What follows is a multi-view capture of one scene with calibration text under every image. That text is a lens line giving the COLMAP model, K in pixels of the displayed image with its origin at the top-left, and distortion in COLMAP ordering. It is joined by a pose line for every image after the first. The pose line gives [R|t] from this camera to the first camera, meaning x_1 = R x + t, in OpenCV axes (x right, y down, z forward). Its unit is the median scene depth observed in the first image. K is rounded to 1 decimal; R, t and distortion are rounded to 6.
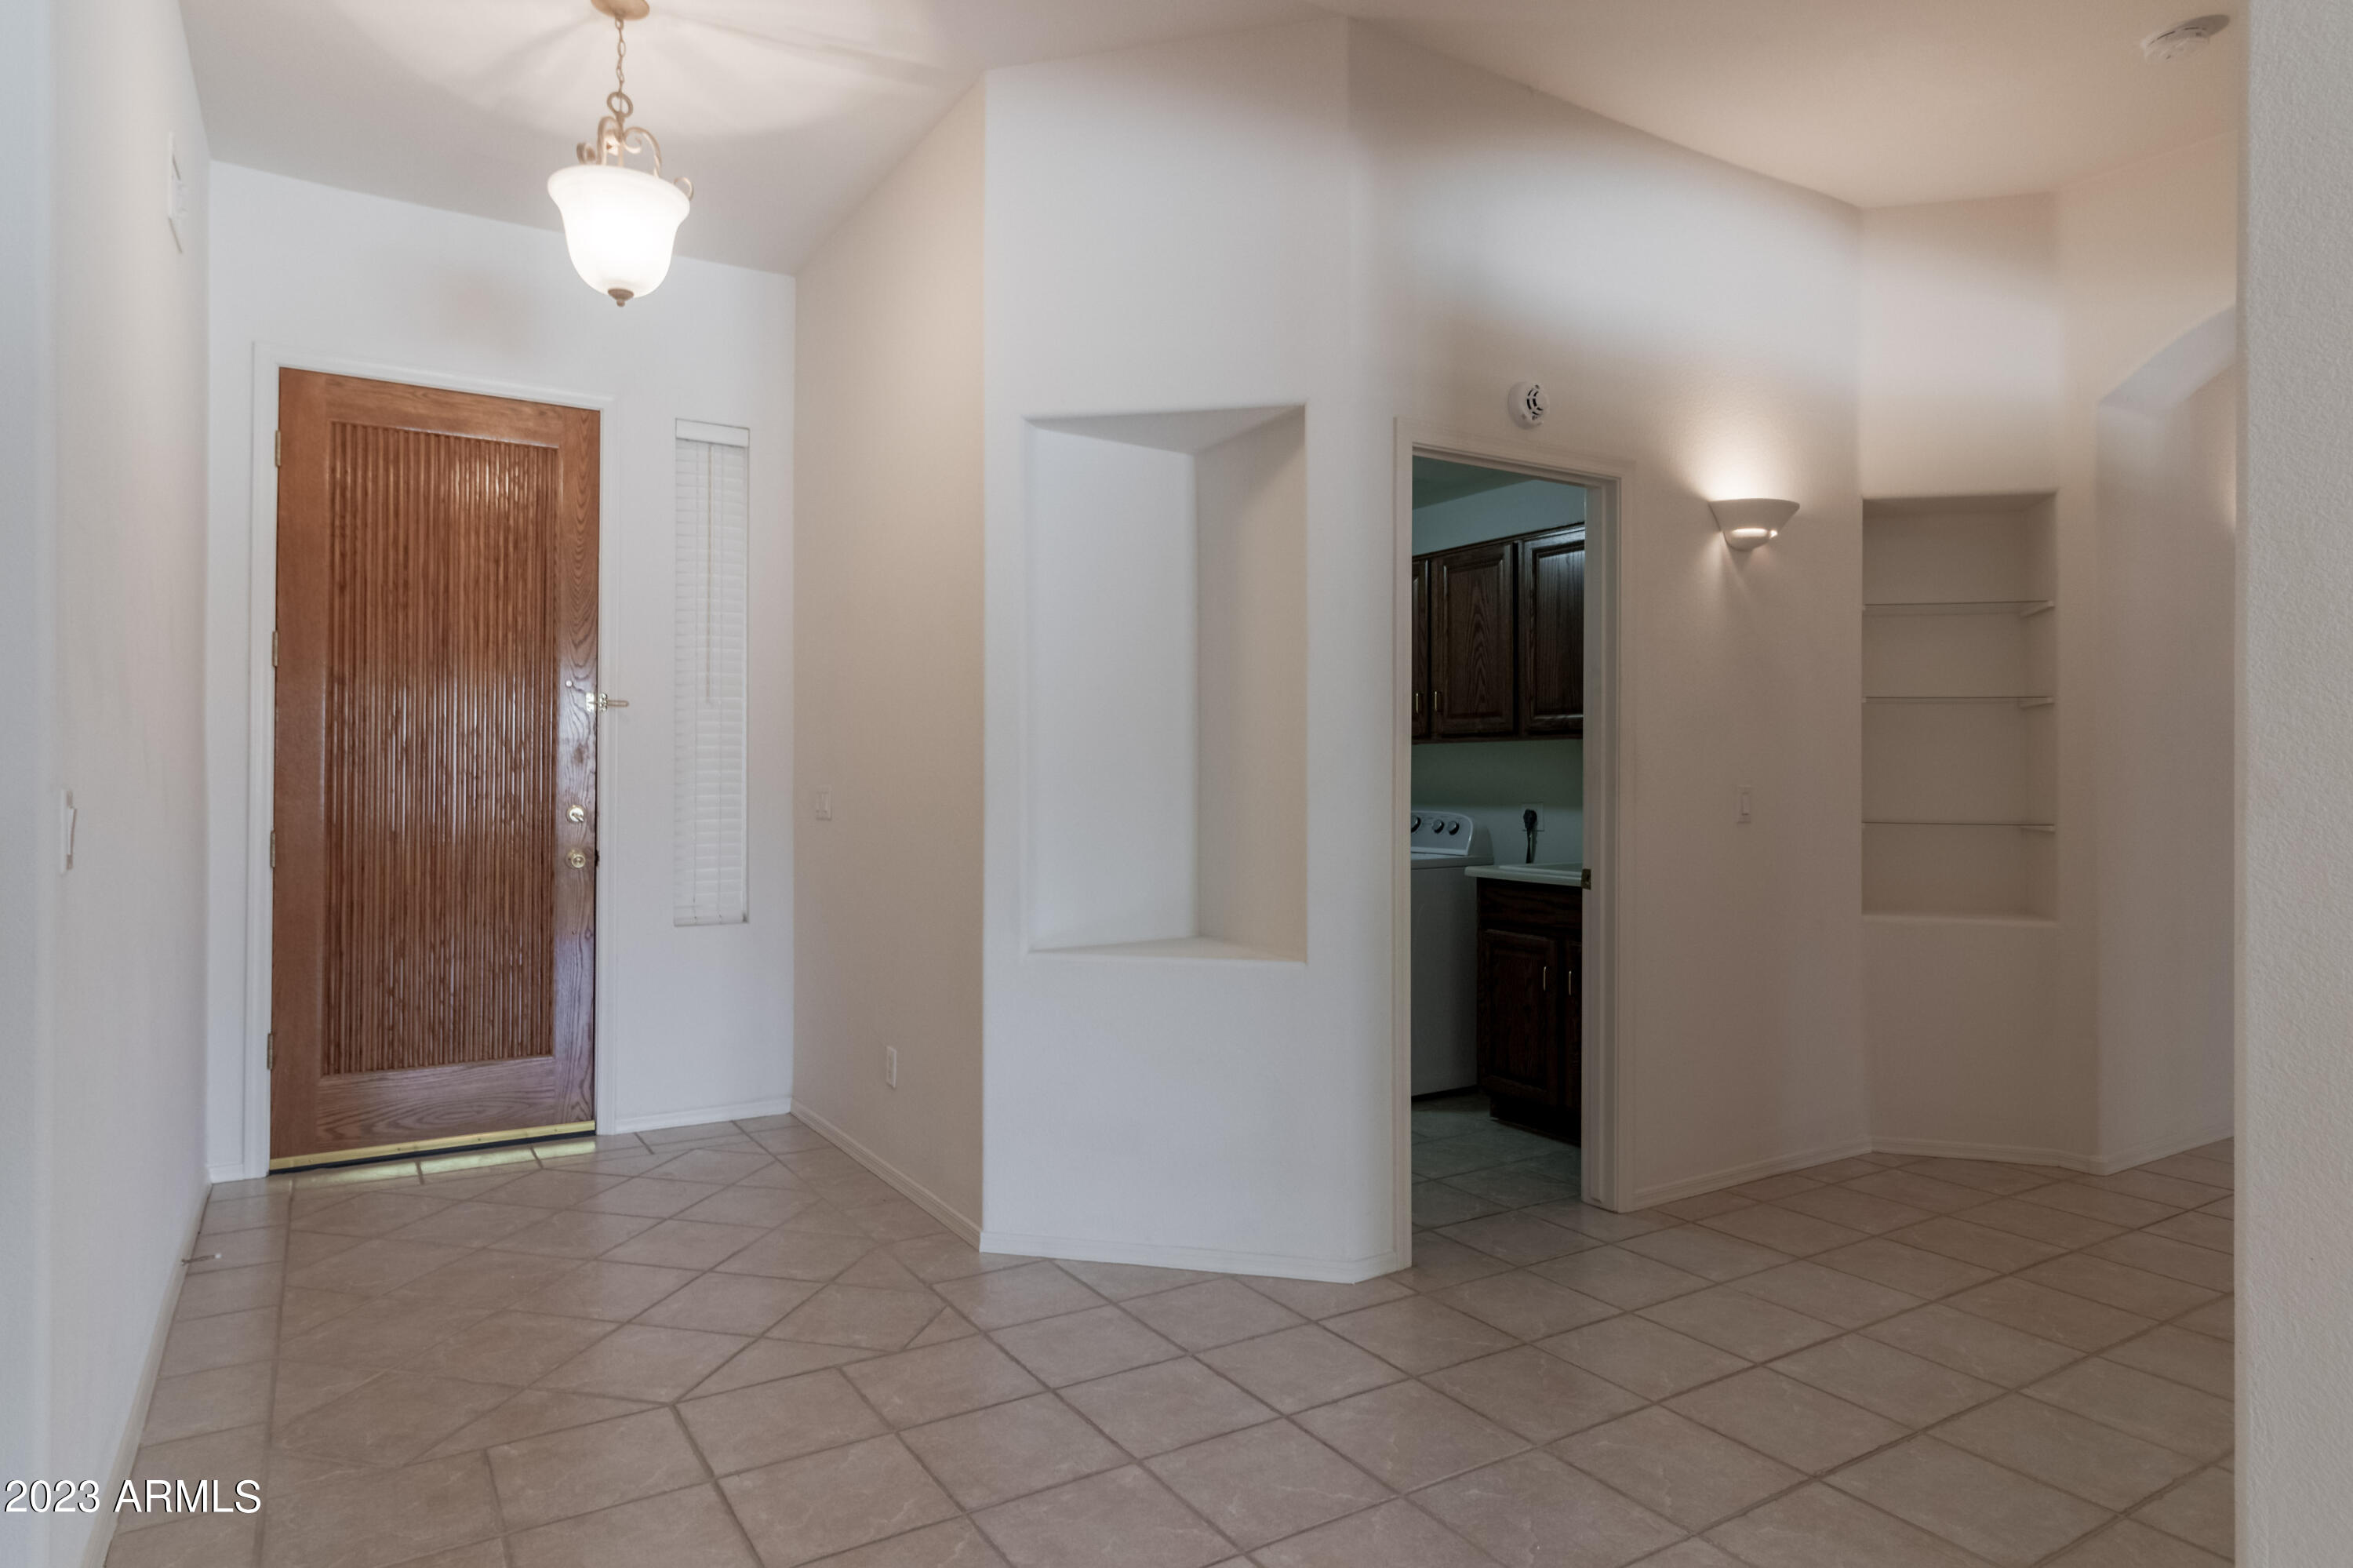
lens RADIAL K [[1318.2, 0, 1115.0], [0, 1318.2, 773.7], [0, 0, 1]] dist [0.003764, 0.001565]
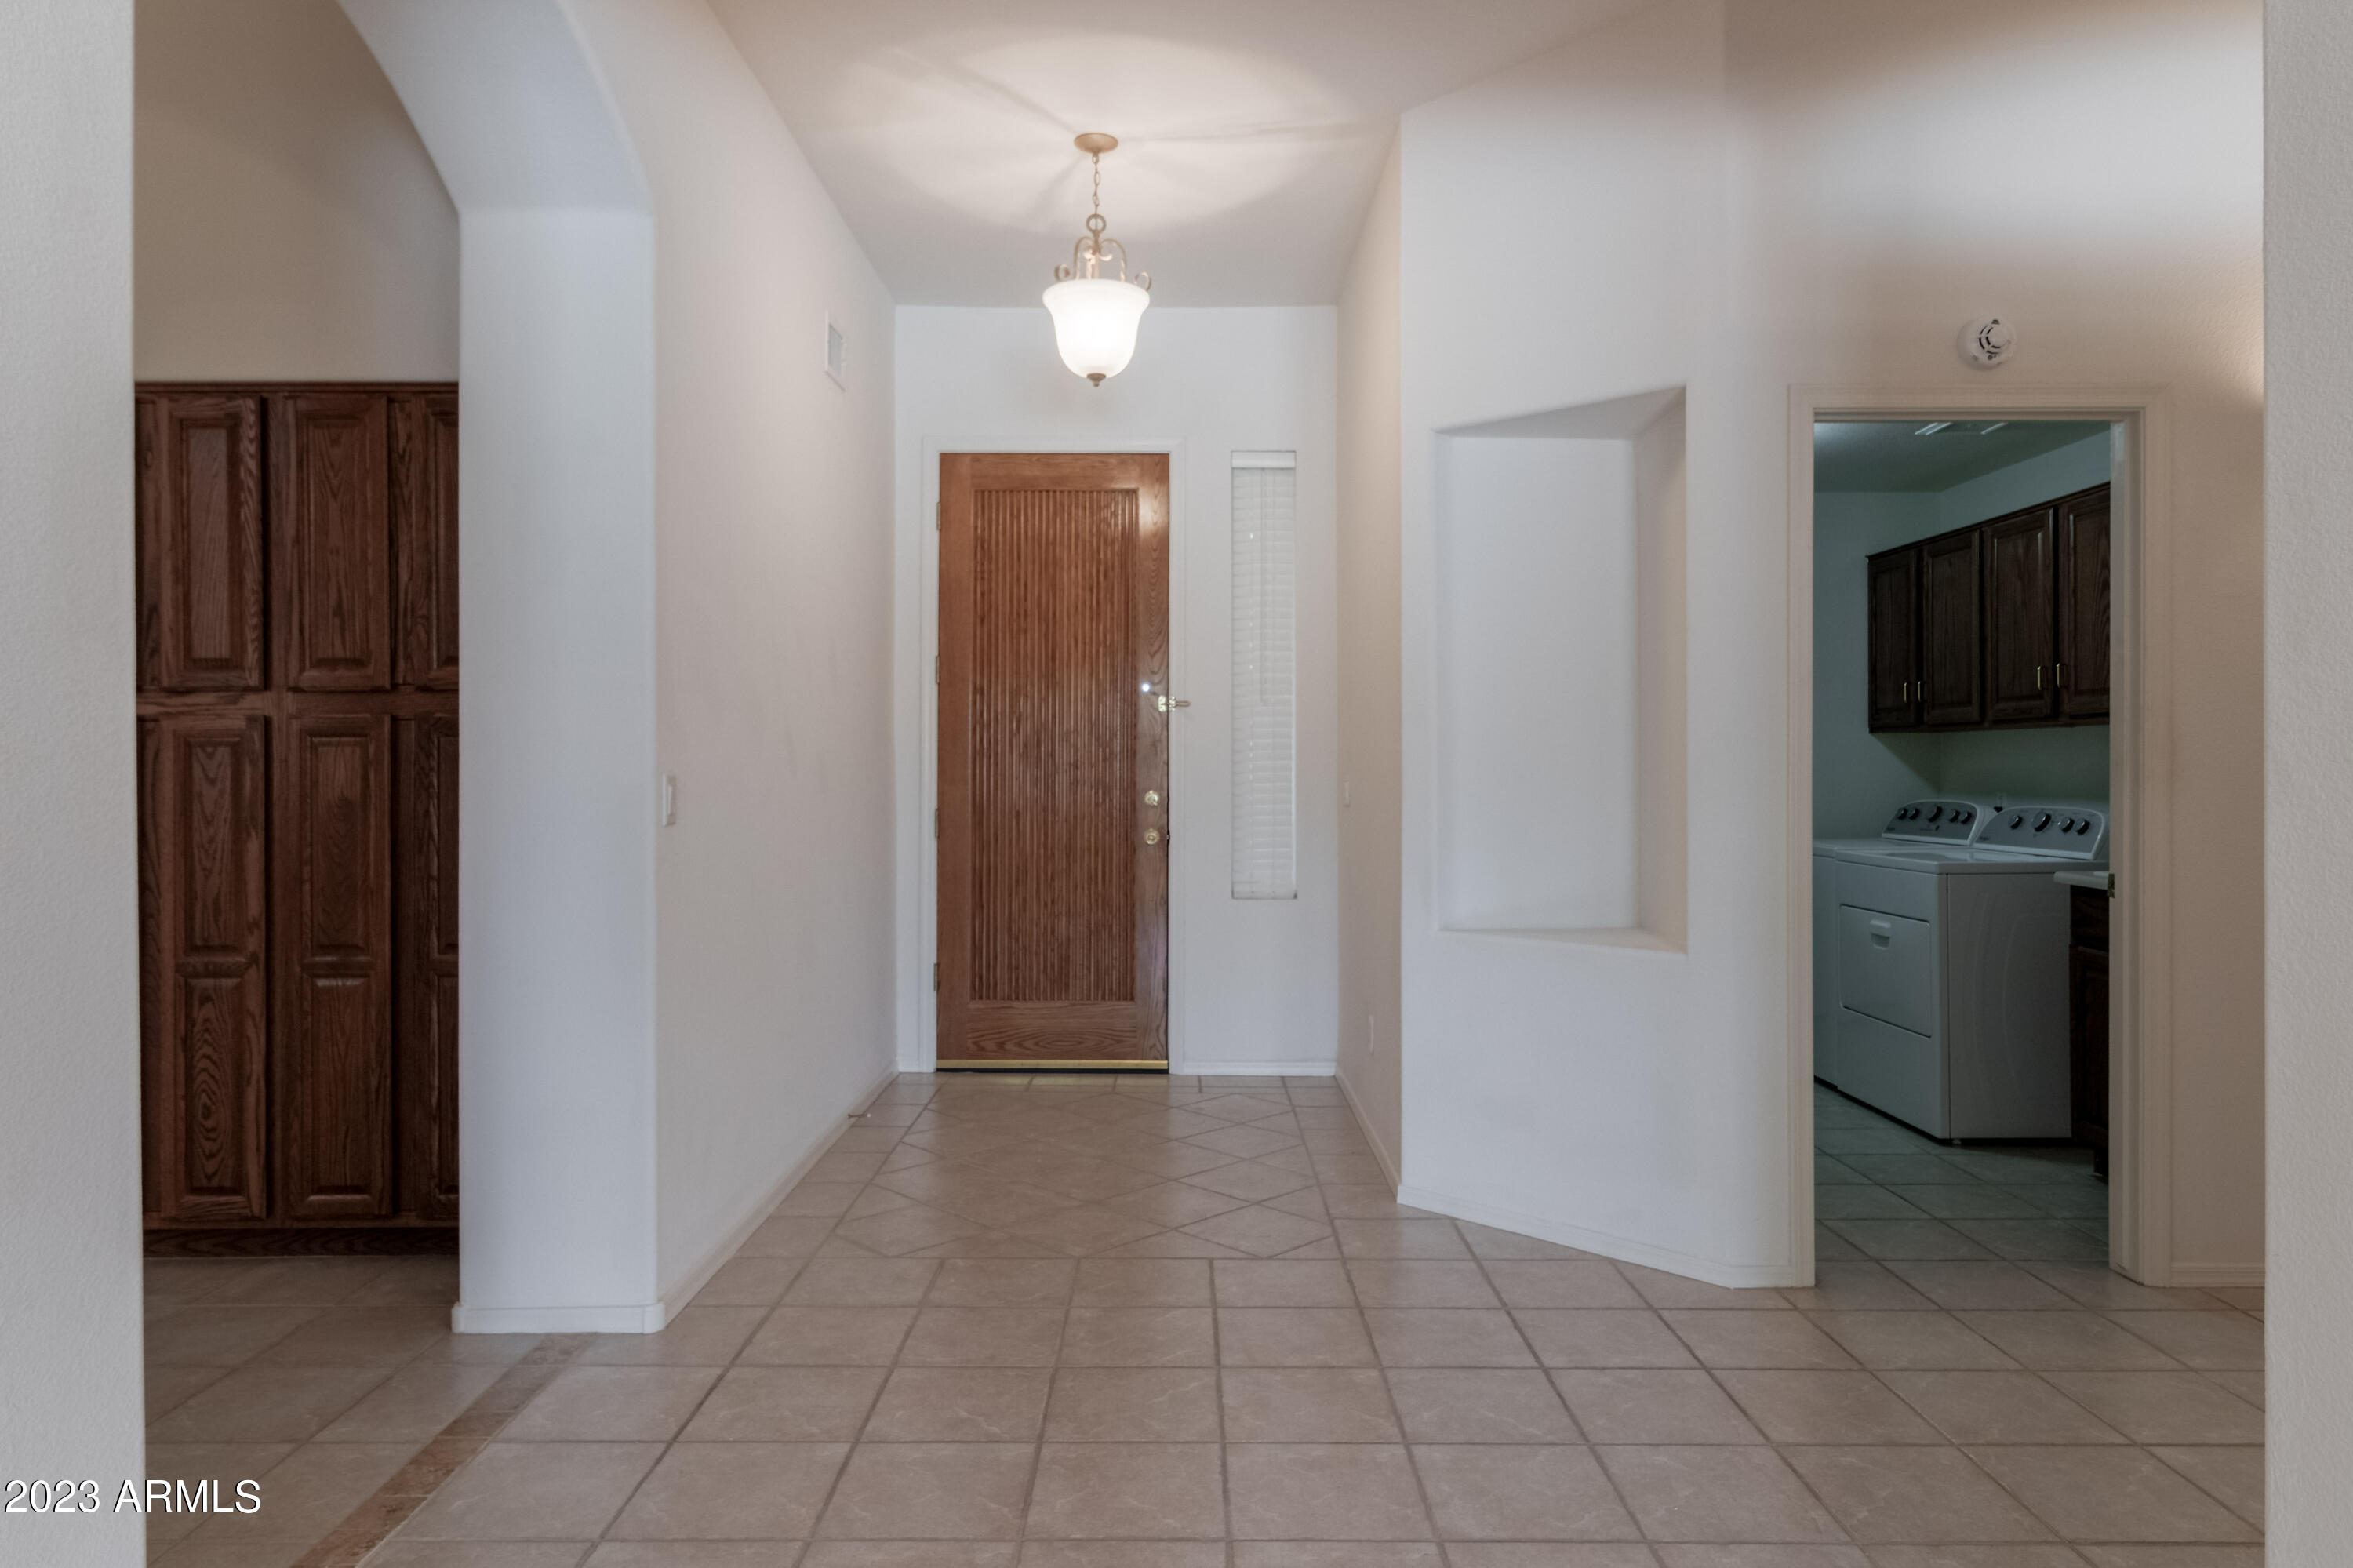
lens RADIAL K [[1413.1, 0, 1177.2], [0, 1413.1, 770.6], [0, 0, 1]] dist [0.000586, 0.001358]
pose [[0.857499, -0.000734, -0.514485, 0.284578], [0.002845, 0.999990, 0.003315, 0.001382], [0.514477, -0.004307, 0.857493, -0.076091]]
